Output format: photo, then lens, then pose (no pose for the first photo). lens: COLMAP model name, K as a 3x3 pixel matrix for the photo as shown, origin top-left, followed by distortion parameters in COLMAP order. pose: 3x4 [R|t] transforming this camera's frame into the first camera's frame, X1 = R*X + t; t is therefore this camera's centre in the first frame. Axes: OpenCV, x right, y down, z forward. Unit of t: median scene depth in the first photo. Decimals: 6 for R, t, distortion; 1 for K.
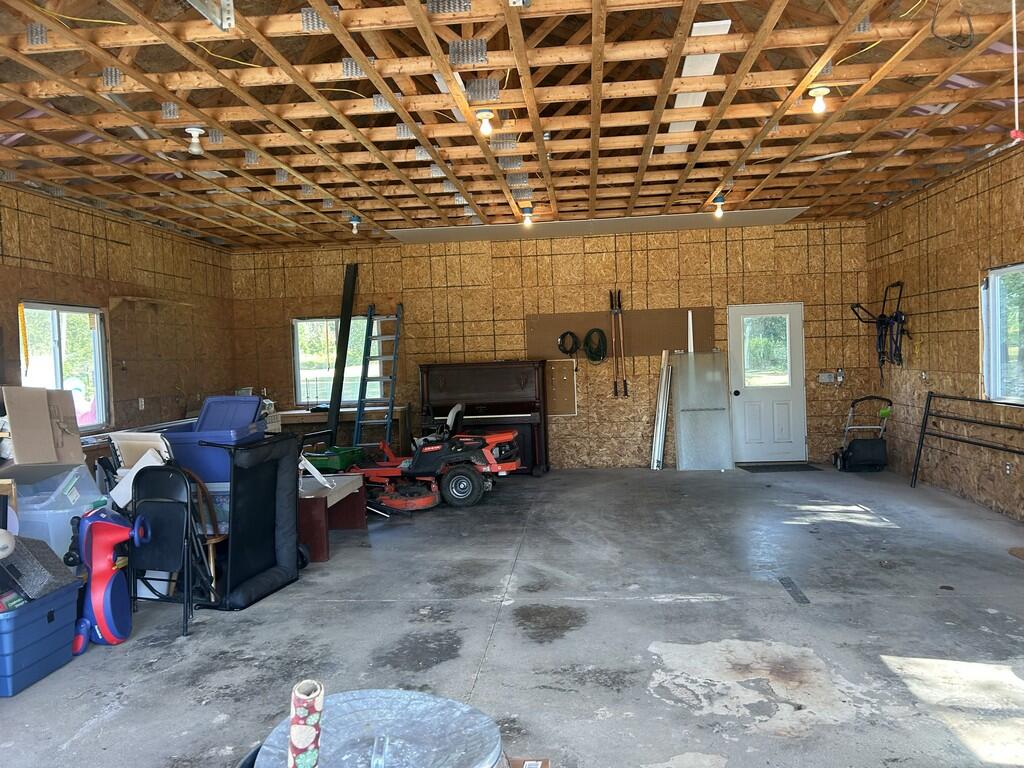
lens RADIAL K [[766.3, 0, 518.7], [0, 766.3, 382.0], [0, 0, 1]] dist [0.078065, -0.094732]
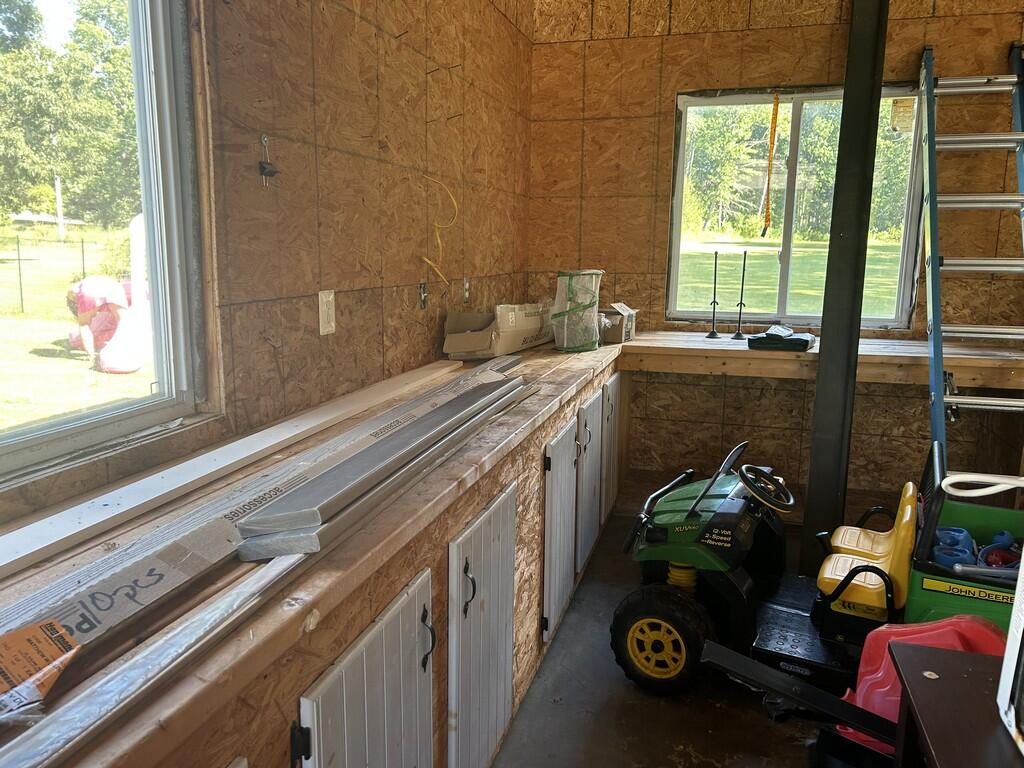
lens RADIAL K [[766.3, 0, 514.4], [0, 766.3, 373.2], [0, 0, 1]] dist [0.078065, -0.094732]
pose [[0.979740, 0.082881, -0.182319, -0.394290], [-0.056974, 0.988080, 0.143008, 0.007170], [0.191999, -0.129723, 0.972784, 0.794722]]
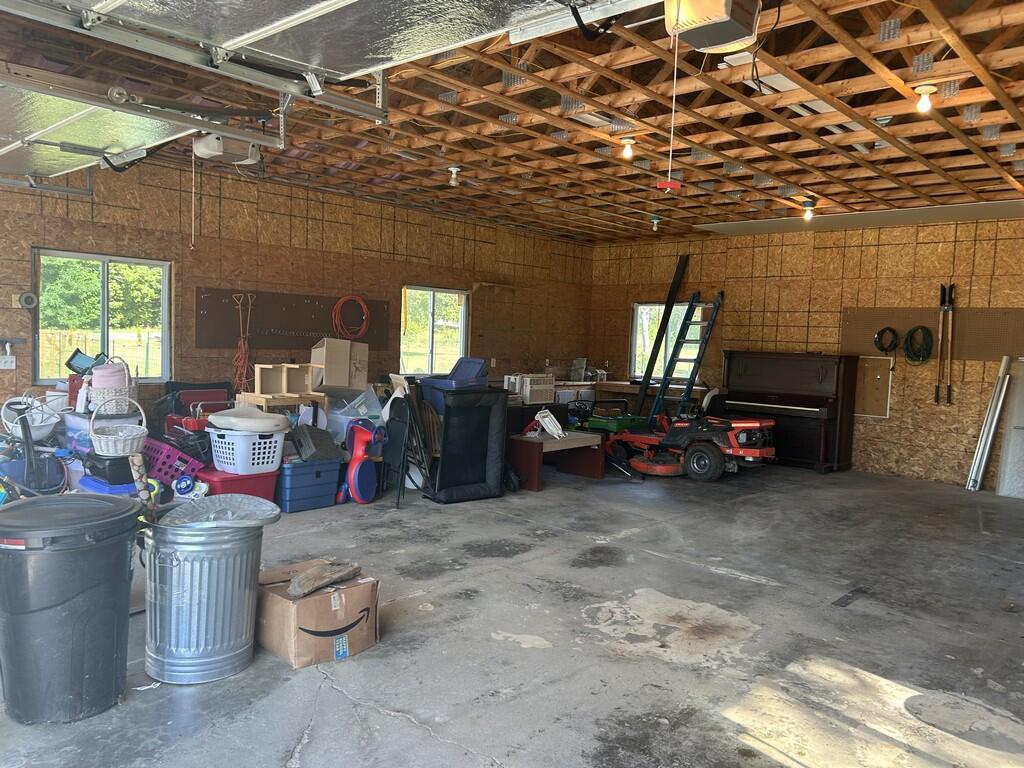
lens RADIAL K [[766.3, 0, 507.5], [0, 766.3, 388.3], [0, 0, 1]] dist [0.078065, -0.094732]
pose [[0.789801, 0.108760, -0.603643, 0.361351], [-0.088898, 0.994060, 0.062789, -0.013793], [0.606886, 0.004072, 0.794778, -0.042614]]
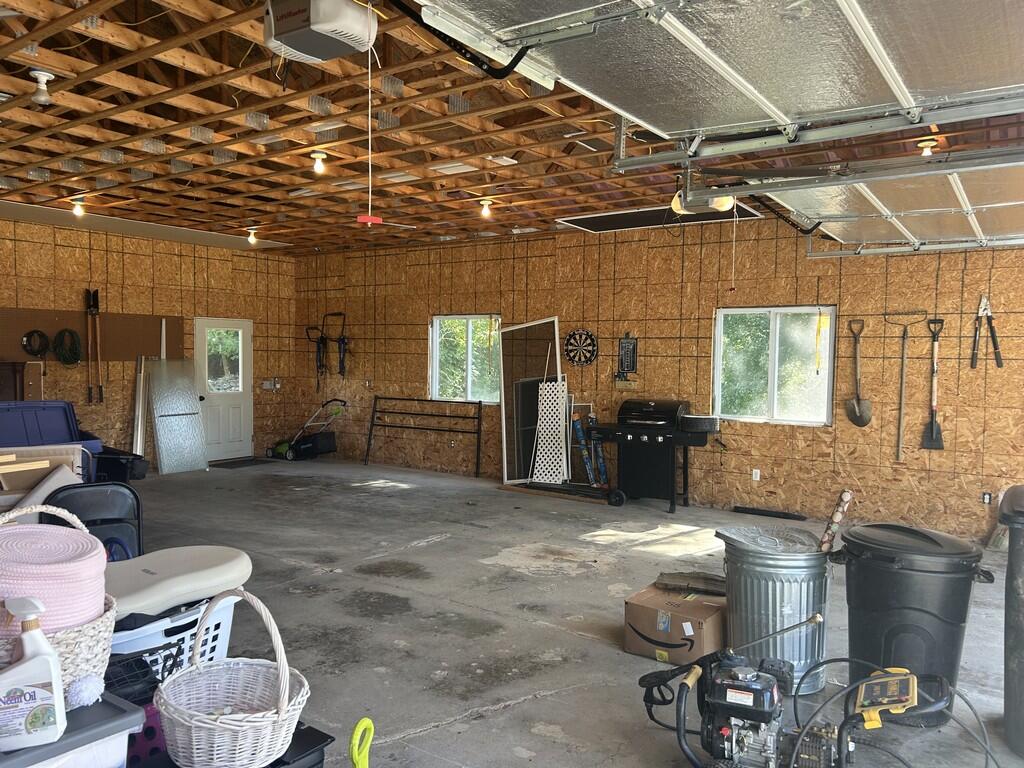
lens RADIAL K [[766.3, 0, 502.9], [0, 766.3, 387.5], [0, 0, 1]] dist [0.078065, -0.094732]
pose [[0.505366, 0.004744, 0.862892, -0.567169], [-0.000462, 0.999986, -0.005227, 0.005822], [-0.862905, 0.002242, 0.505361, 0.110328]]
